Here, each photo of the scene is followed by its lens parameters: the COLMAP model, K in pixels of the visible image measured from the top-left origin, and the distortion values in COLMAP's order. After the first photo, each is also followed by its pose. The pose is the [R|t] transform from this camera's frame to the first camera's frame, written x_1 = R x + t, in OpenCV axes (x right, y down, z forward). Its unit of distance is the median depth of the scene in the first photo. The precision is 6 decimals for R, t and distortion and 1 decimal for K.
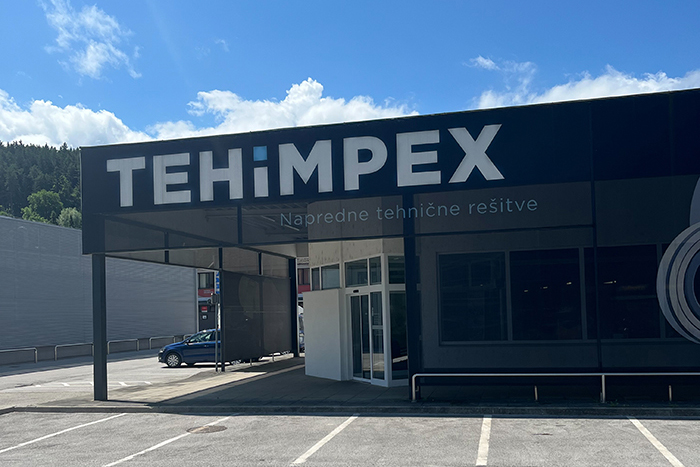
lens RADIAL K [[703.6, 0, 350.2], [0, 703.6, 239.8], [0, 0, 1]] dist [0.064137, 0.000000]
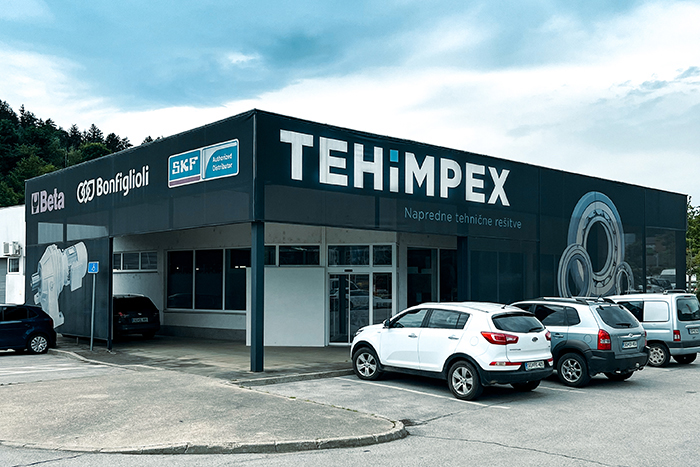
lens RADIAL K [[703.6, 0, 352.5], [0, 703.6, 233.9], [0, 0, 1]] dist [0.064137, 0.000000]
pose [[0.554288, 0.085556, 0.827916, -1.149483], [-0.107031, 0.993771, -0.031039, 0.055546], [-0.825415, -0.071408, 0.559993, 0.373155]]
